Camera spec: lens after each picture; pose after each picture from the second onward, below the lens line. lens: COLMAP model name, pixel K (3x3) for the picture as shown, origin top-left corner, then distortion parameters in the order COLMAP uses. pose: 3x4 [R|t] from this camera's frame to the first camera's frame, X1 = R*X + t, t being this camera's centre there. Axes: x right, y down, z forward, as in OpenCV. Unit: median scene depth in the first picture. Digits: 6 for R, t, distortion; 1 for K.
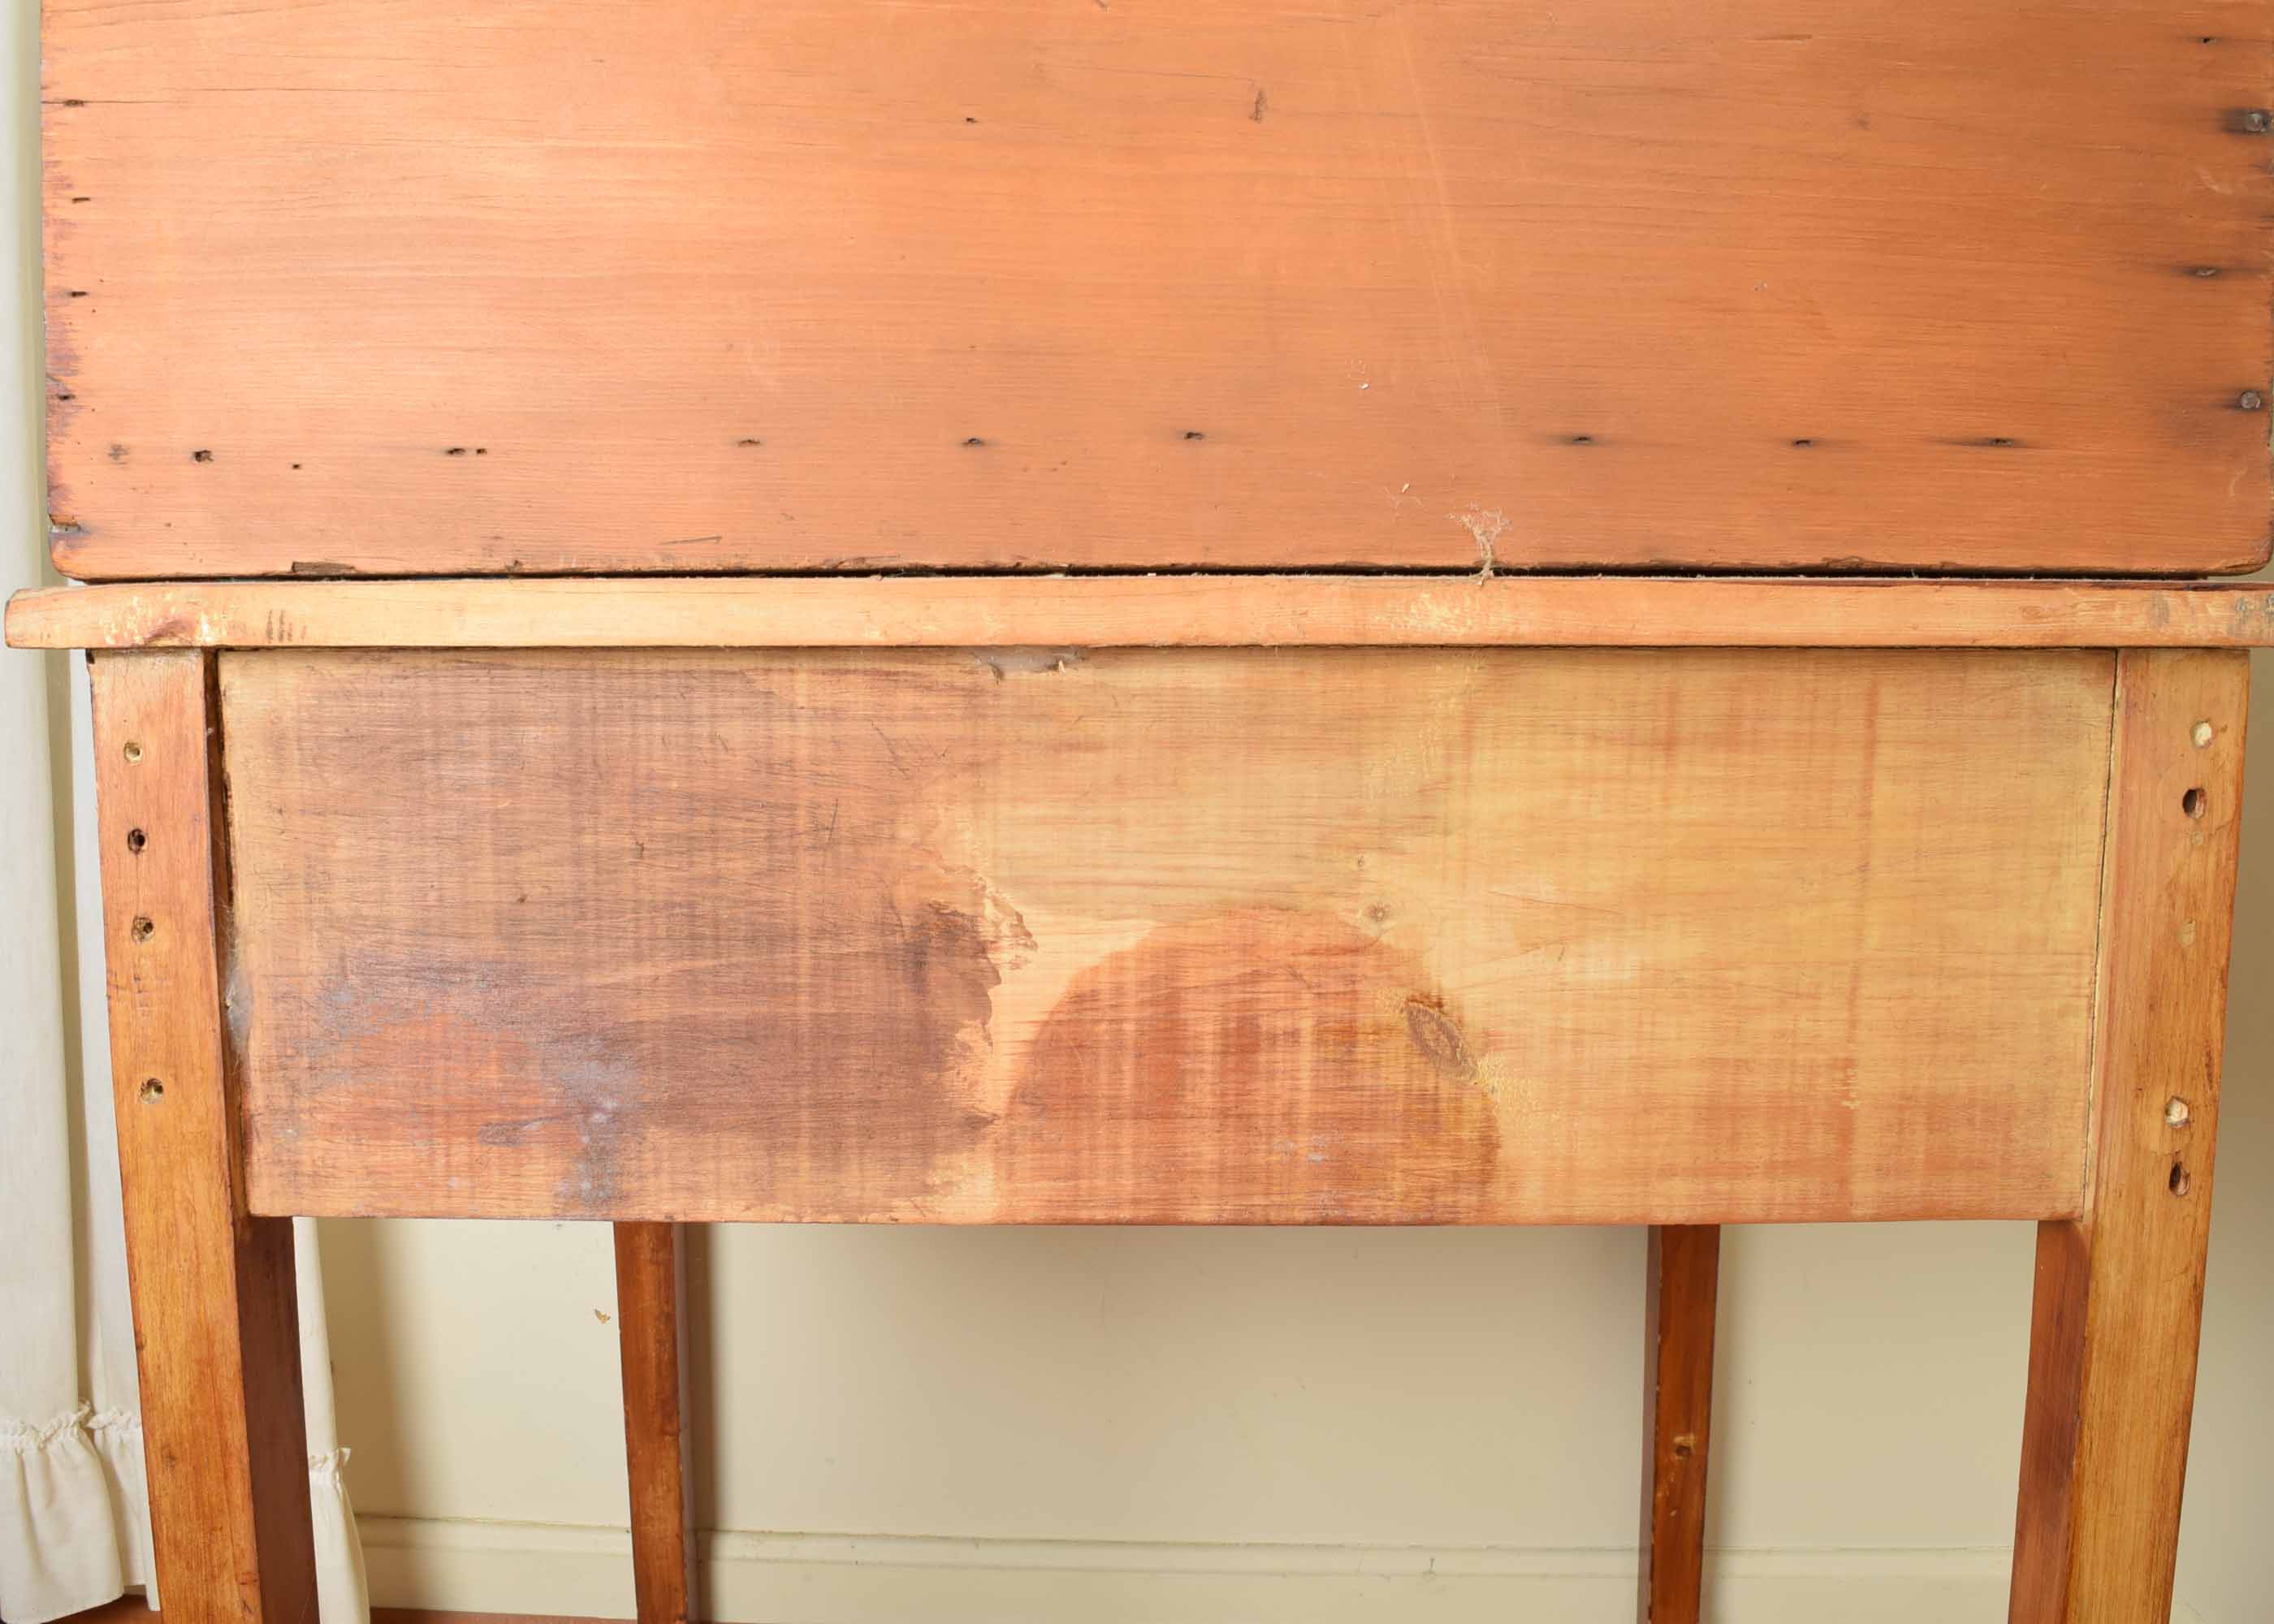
lens RADIAL K [[1965.1, 0, 1130.5], [0, 1965.1, 818.5], [0, 0, 1]] dist [-0.098150, 0.015619]
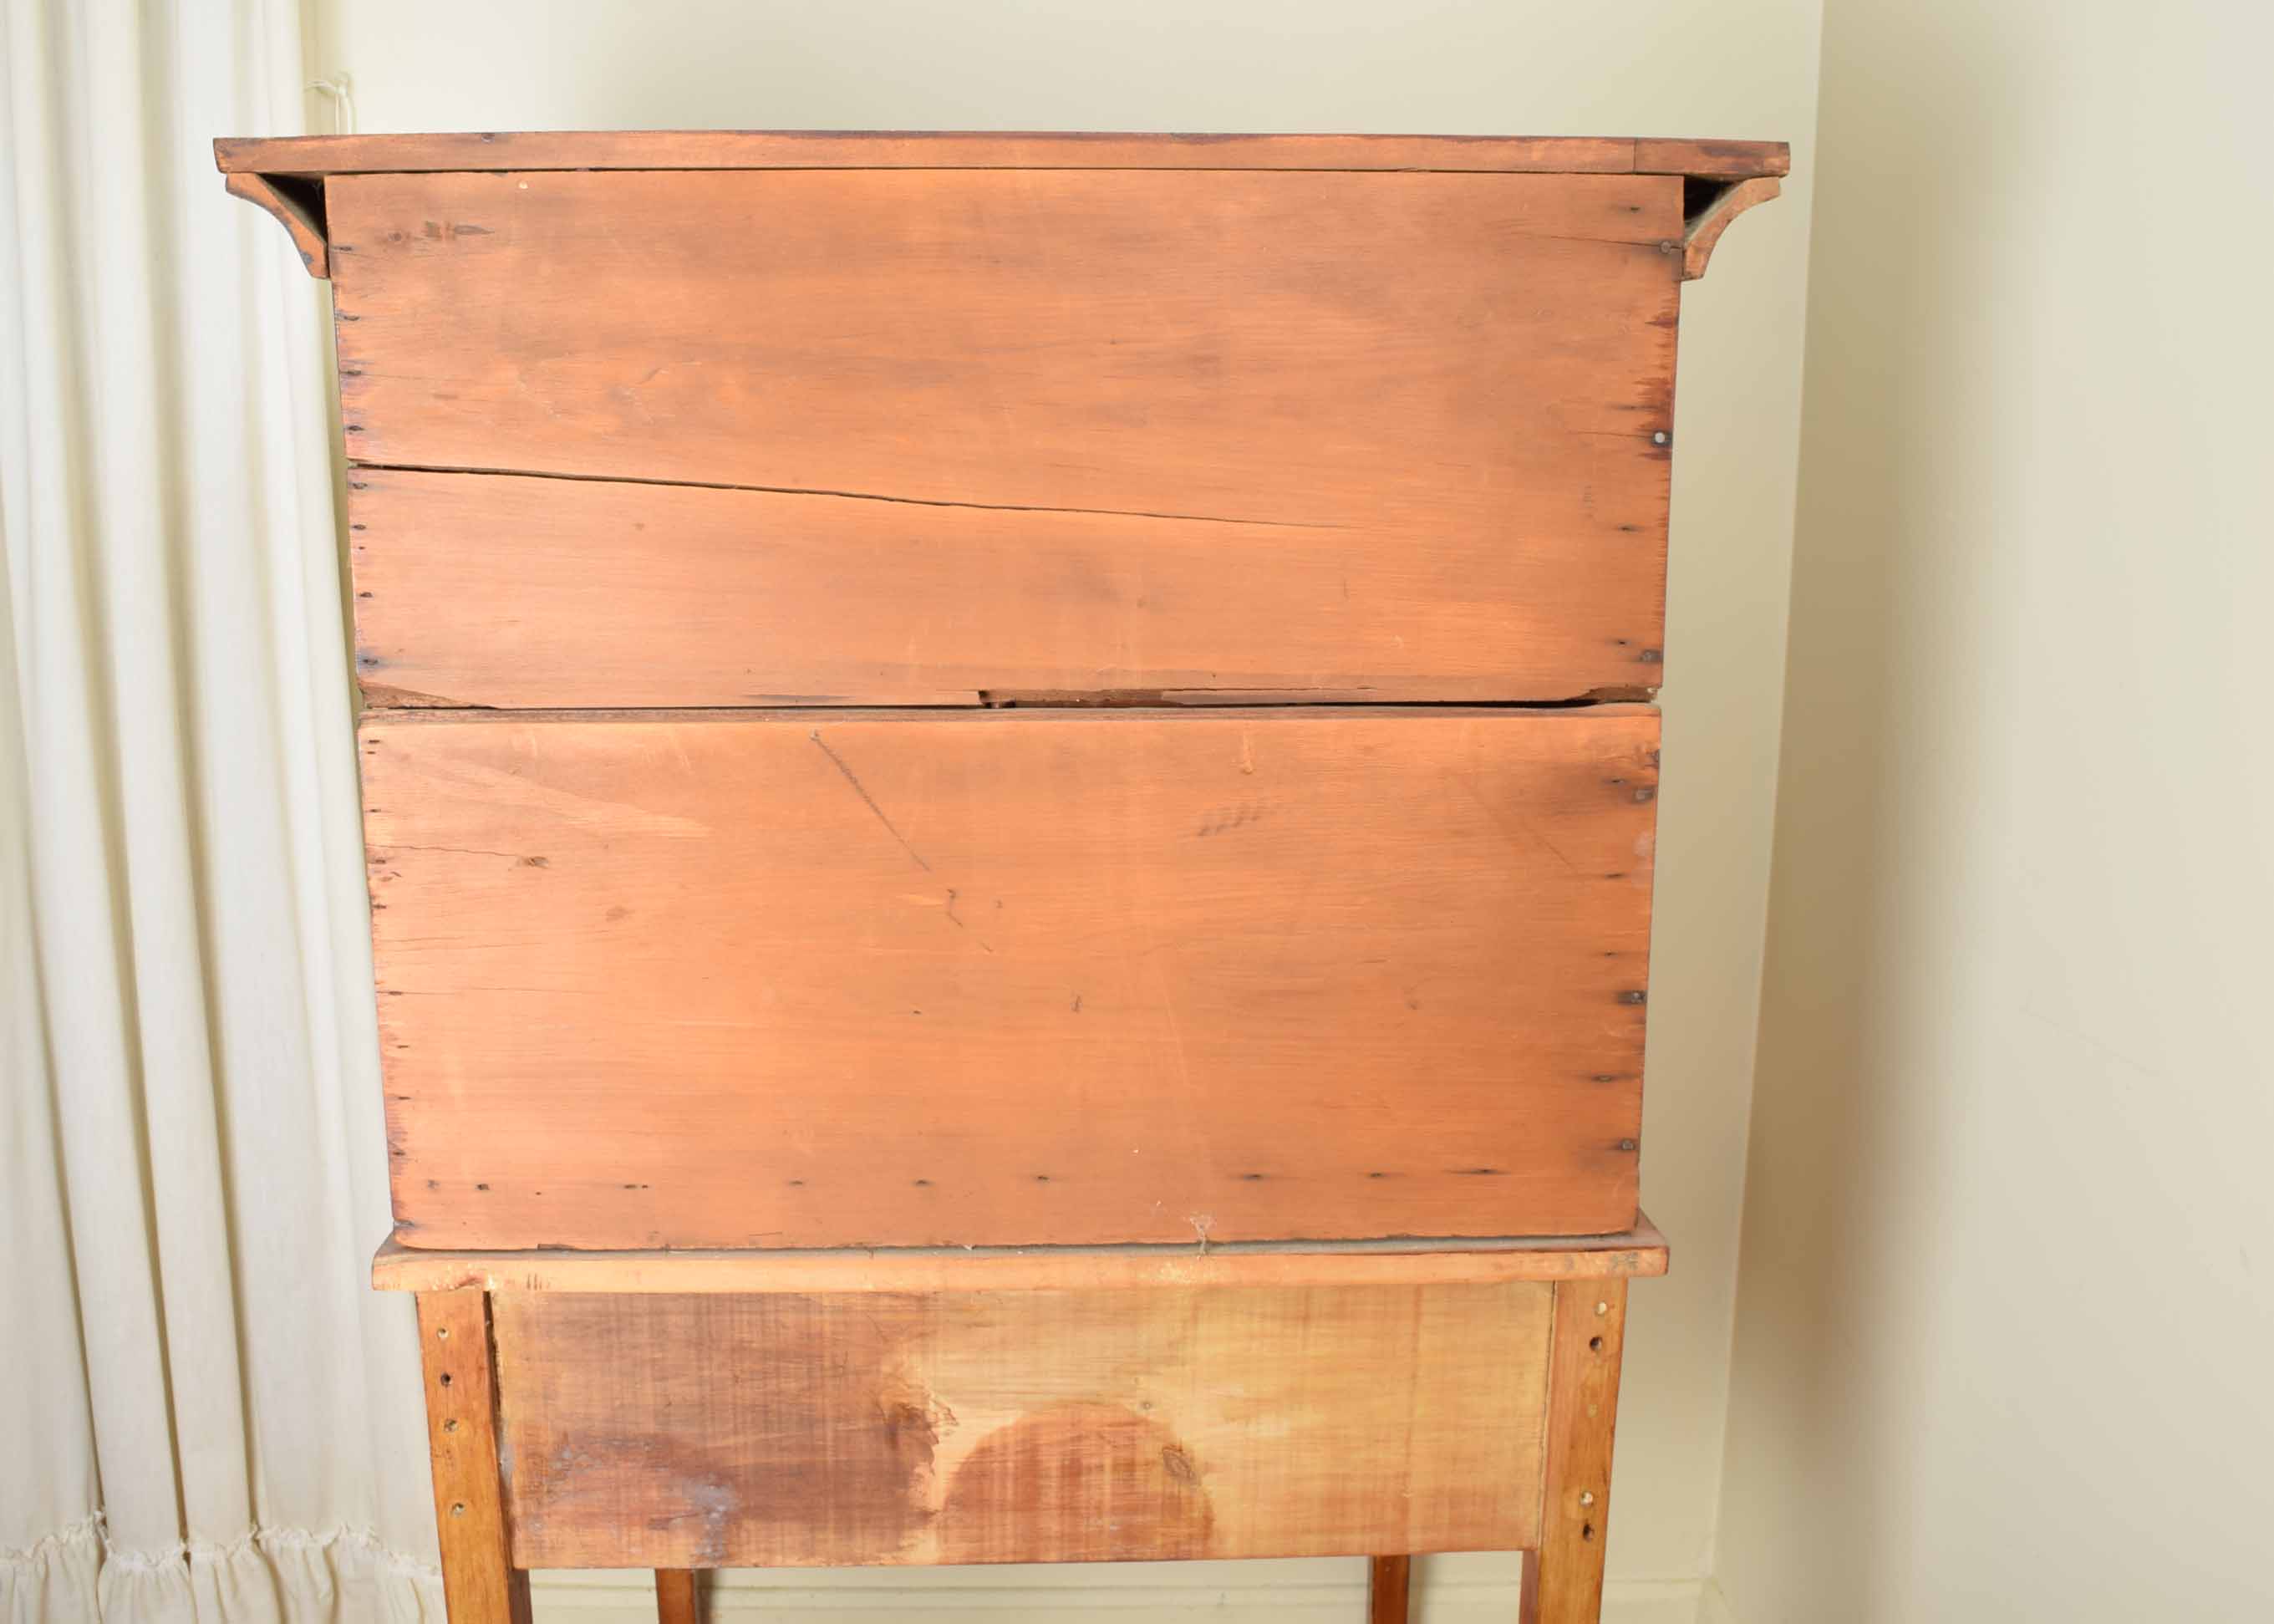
lens RADIAL K [[2012.8, 0, 1124.4], [0, 2012.8, 817.0], [0, 0, 1]] dist [-0.097937, 0.011114]
pose [[0.998249, -0.007701, 0.058643, 0.001324], [0.001861, 0.995085, 0.099002, -0.676983], [-0.059117, -0.098720, 0.993358, -0.783716]]
